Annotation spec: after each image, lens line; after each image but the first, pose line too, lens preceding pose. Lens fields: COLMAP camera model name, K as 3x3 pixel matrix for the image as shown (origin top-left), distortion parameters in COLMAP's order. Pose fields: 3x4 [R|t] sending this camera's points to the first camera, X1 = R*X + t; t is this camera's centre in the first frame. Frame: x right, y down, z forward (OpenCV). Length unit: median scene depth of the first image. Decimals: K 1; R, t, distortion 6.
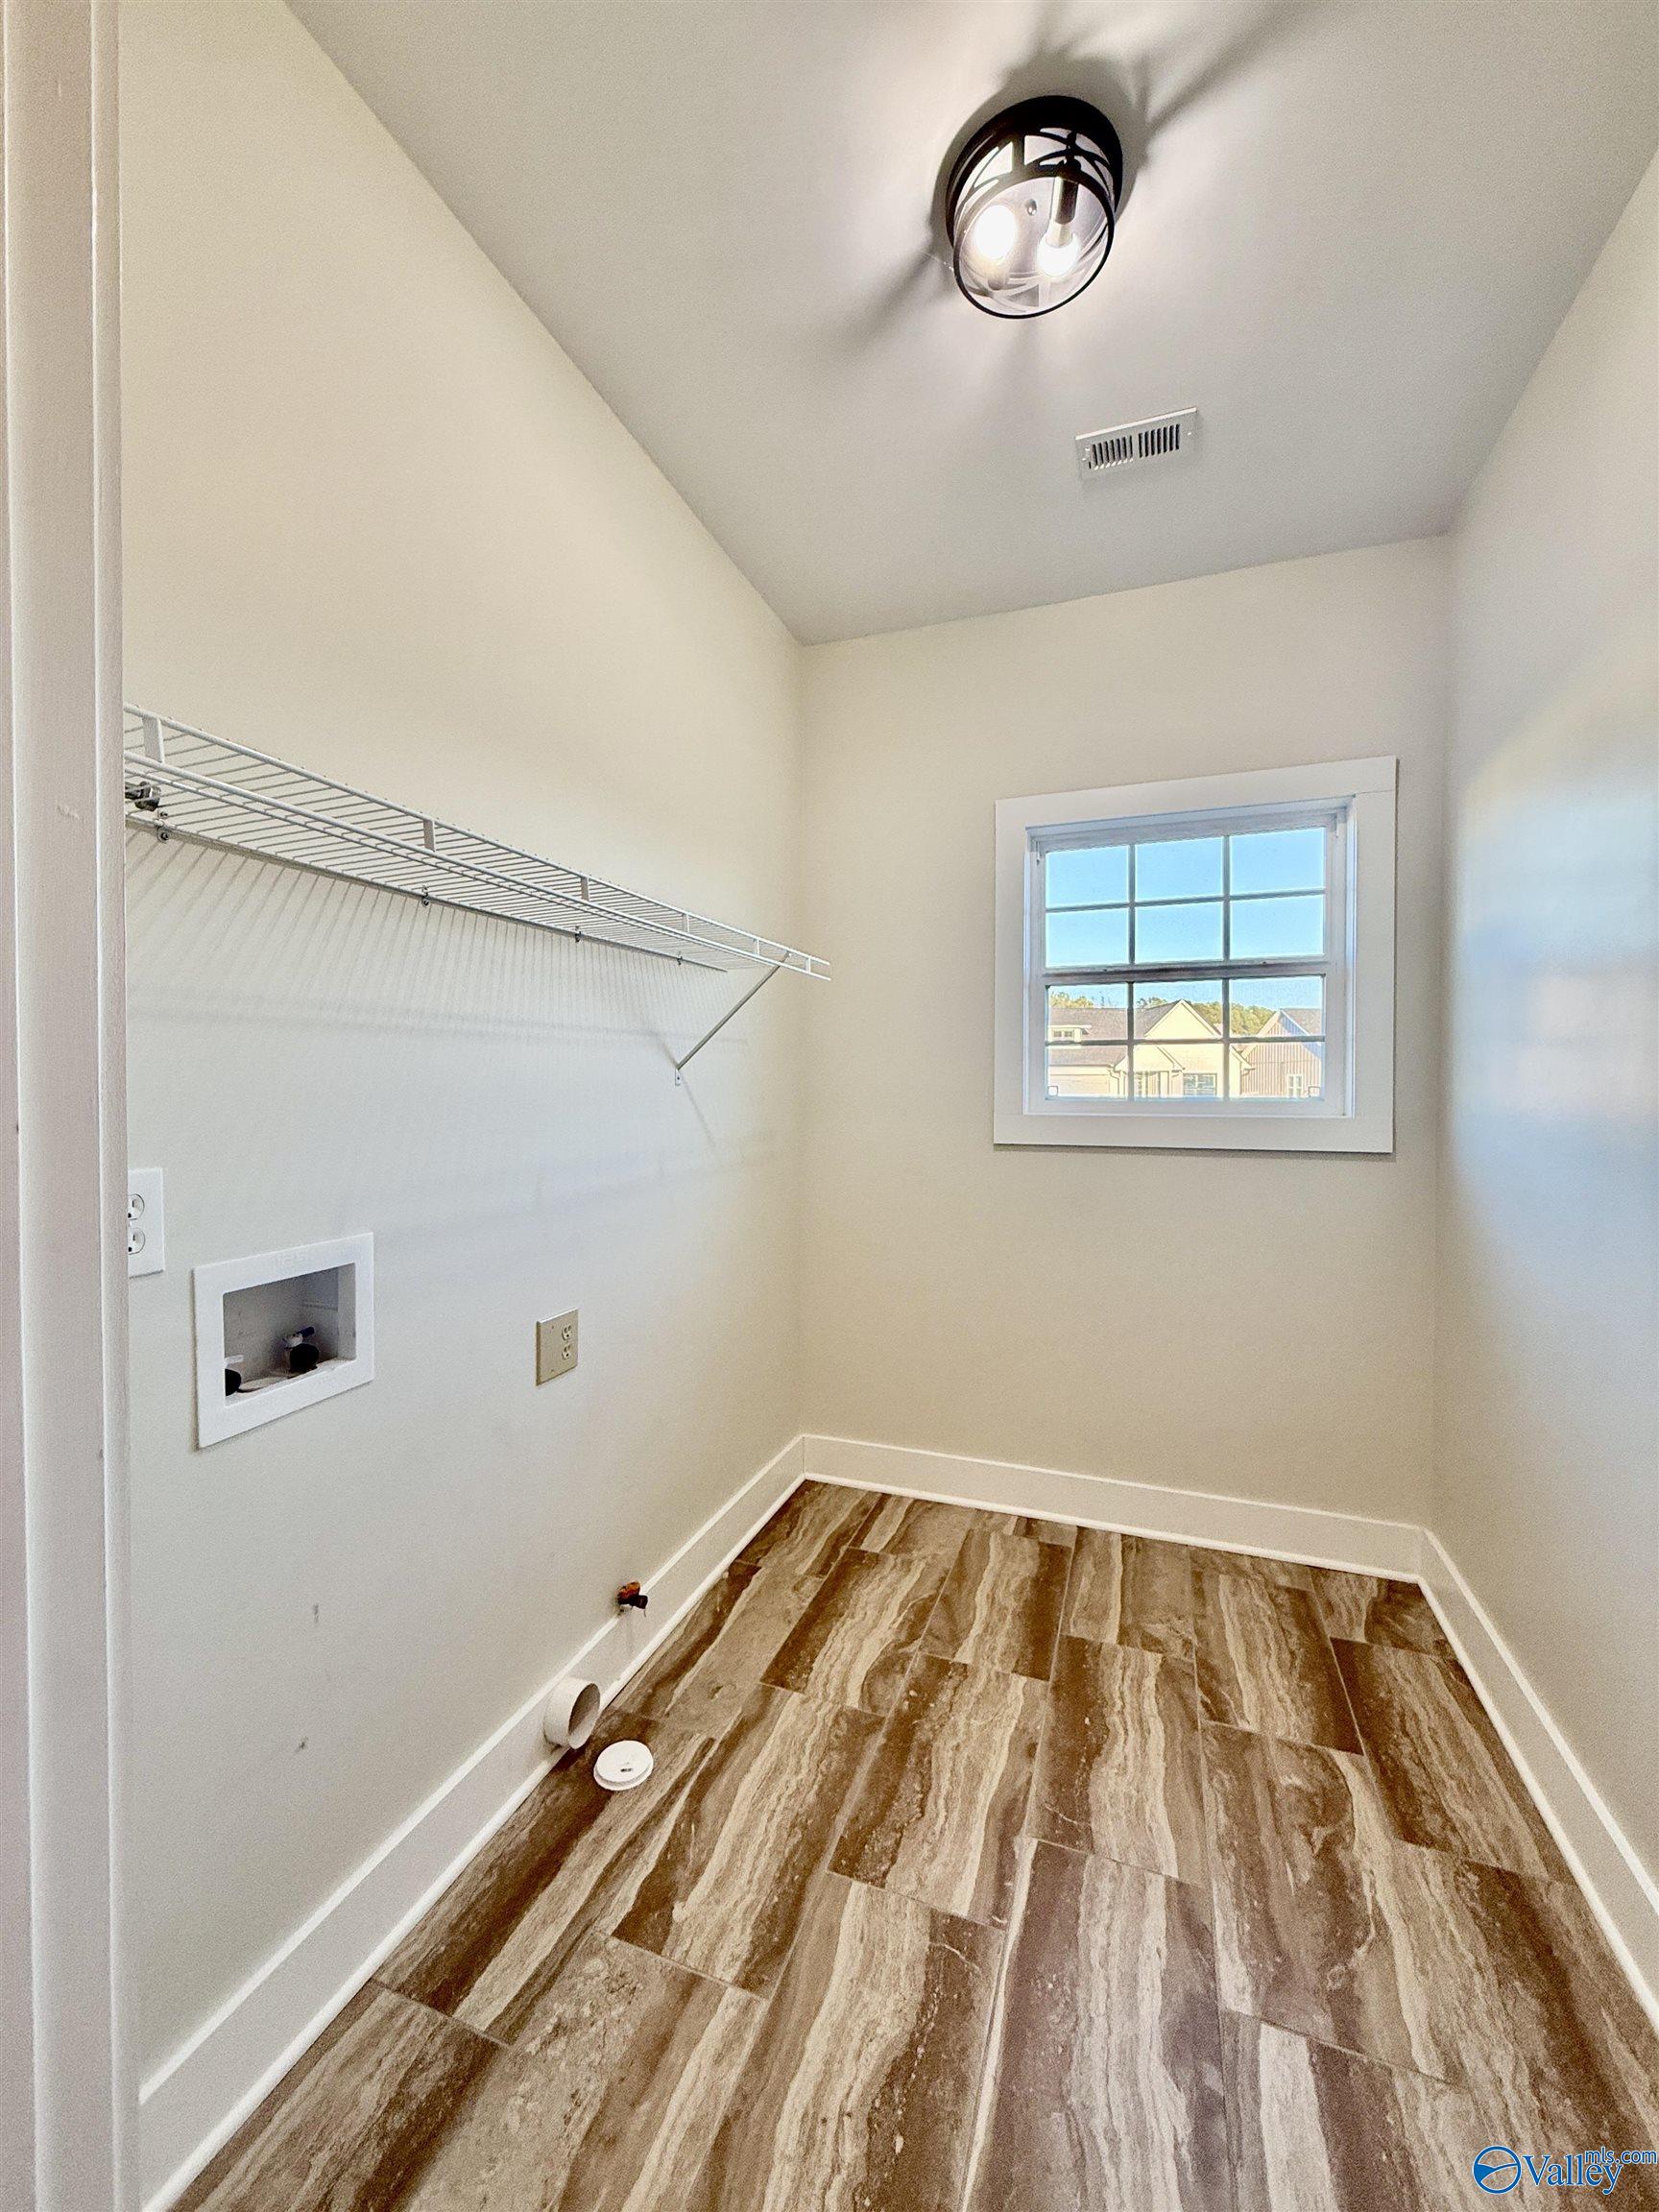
lens RADIAL K [[877.7, 0, 826.4], [0, 877.7, 1102.0], [0, 0, 1]] dist [0.000649, -0.000317]
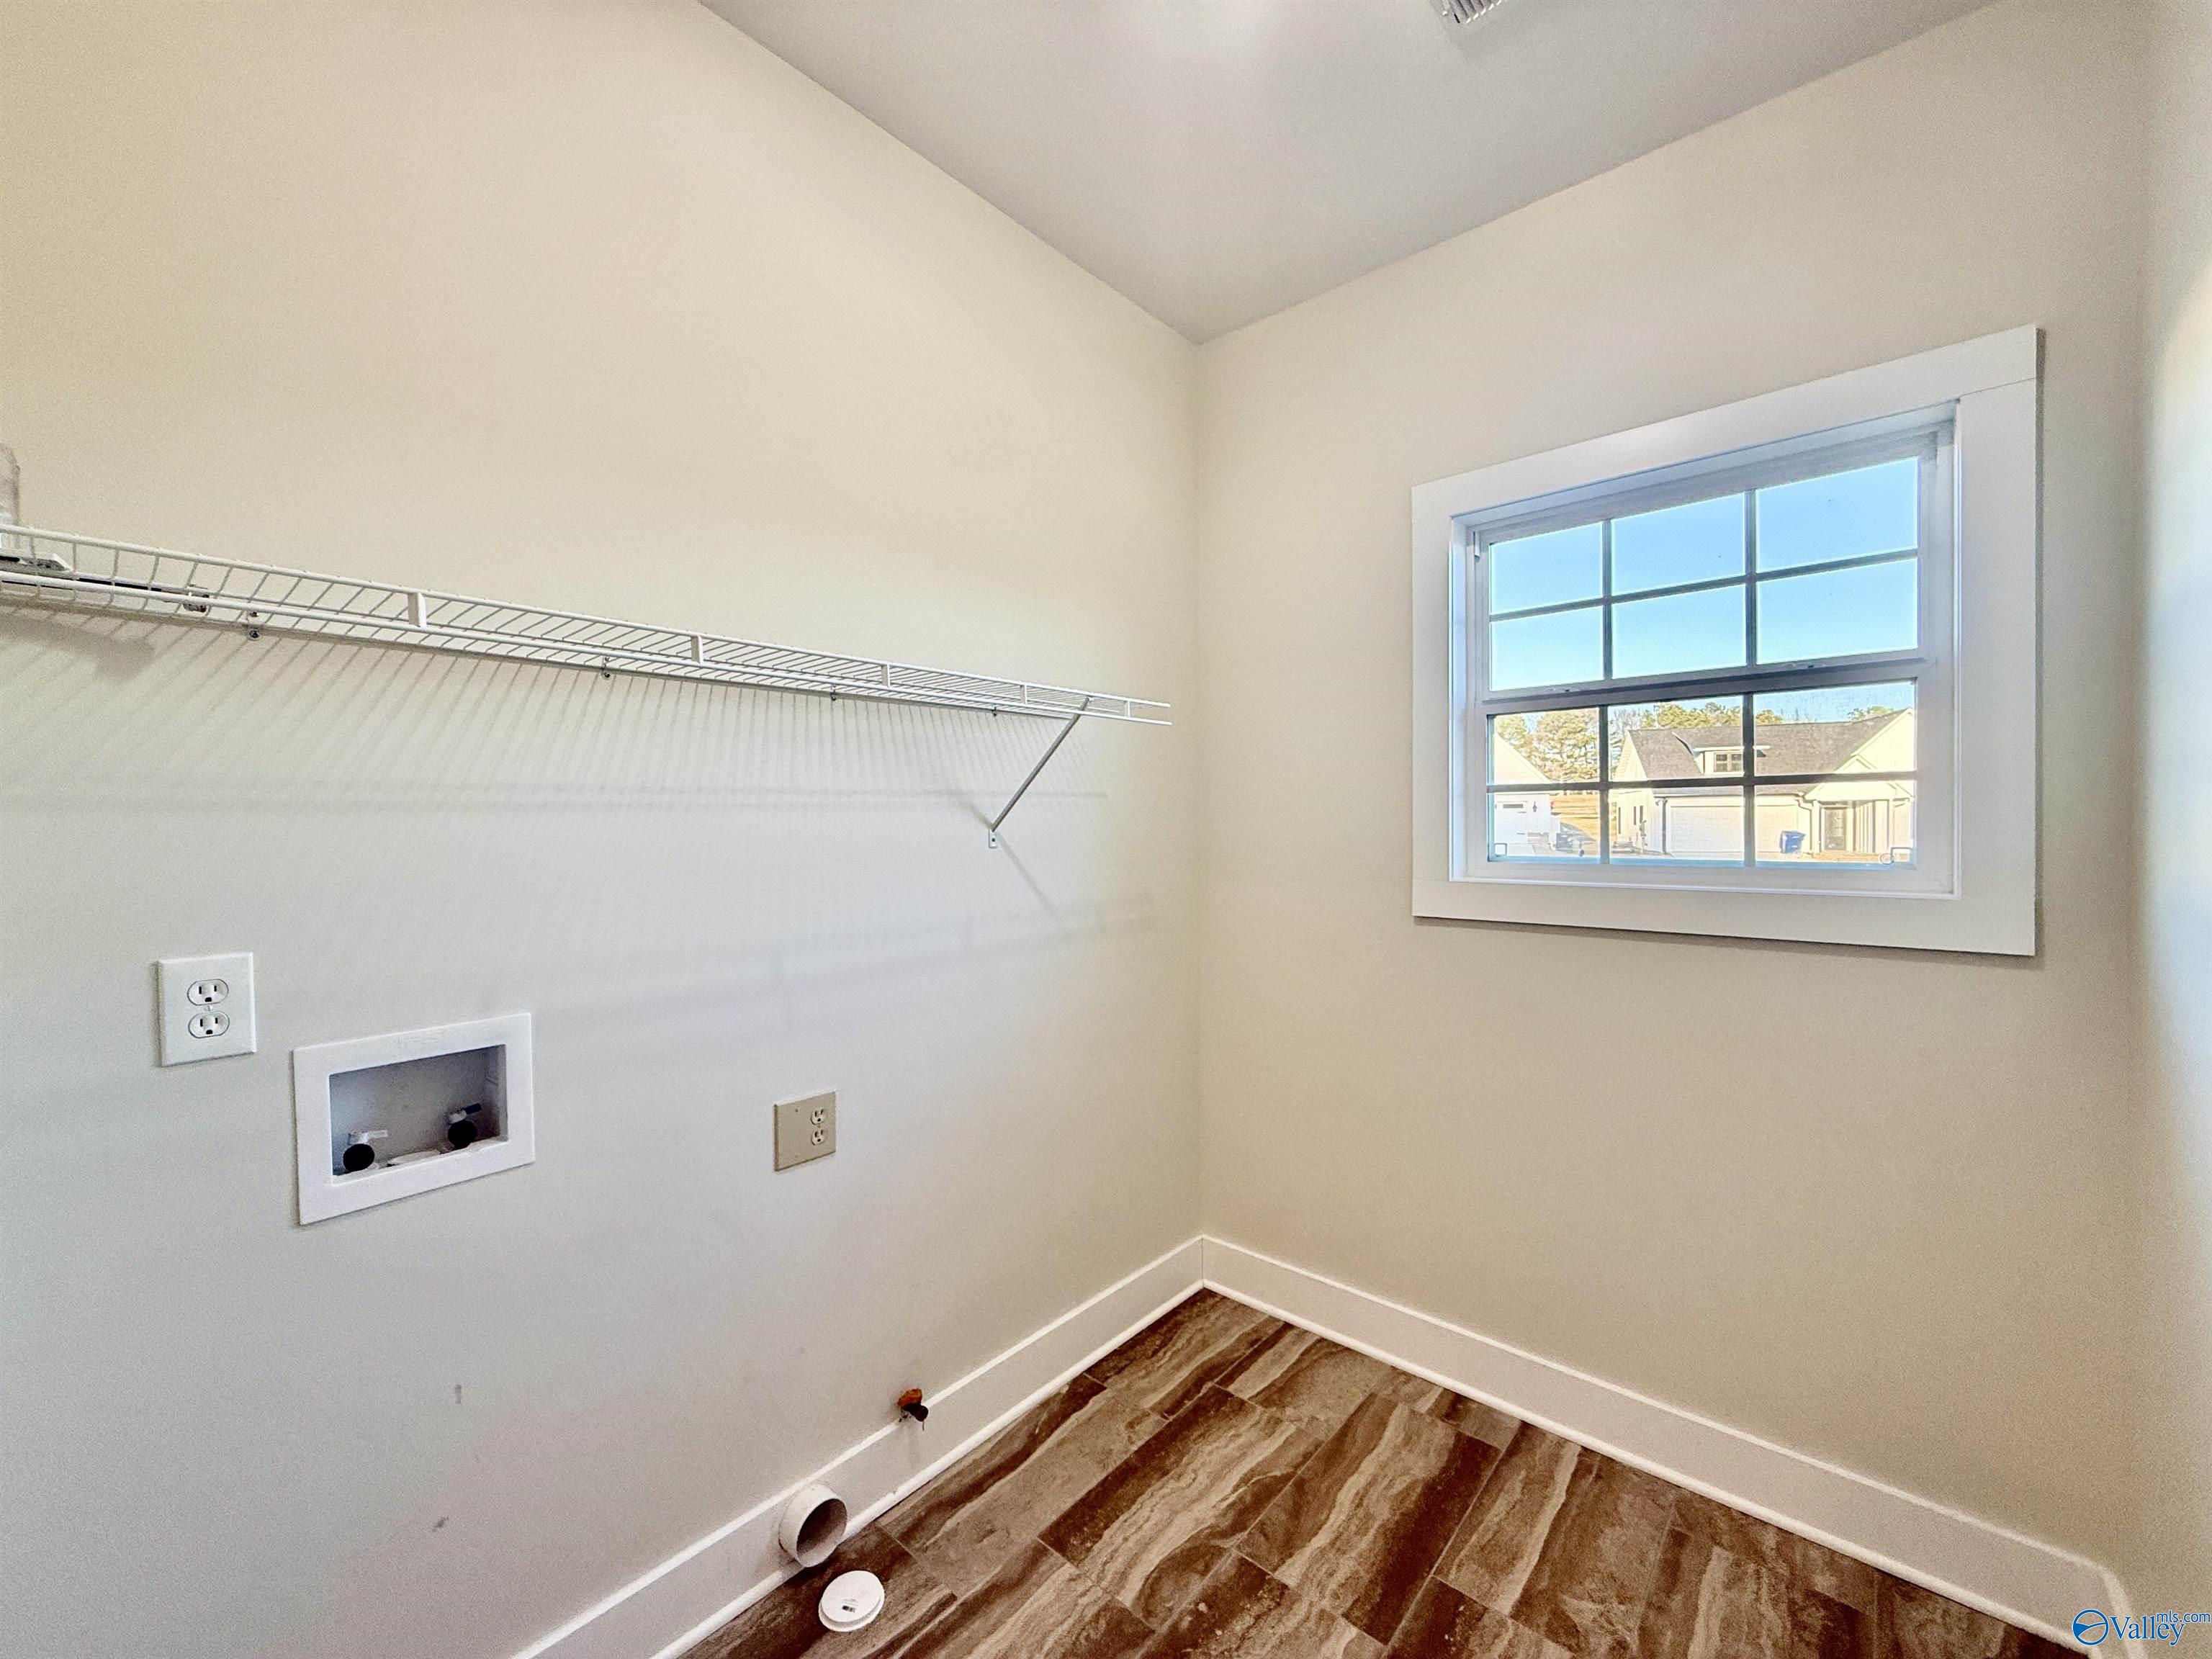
lens RADIAL K [[877.7, 0, 1101.5], [0, 877.7, 836.1], [0, 0, 1]] dist [0.000649, -0.000317]
pose [[0.933533, -0.001547, -0.358489, 0.257226], [0.000705, 0.999997, -0.002480, -0.027935], [0.358491, 0.002063, 0.933531, 0.181195]]
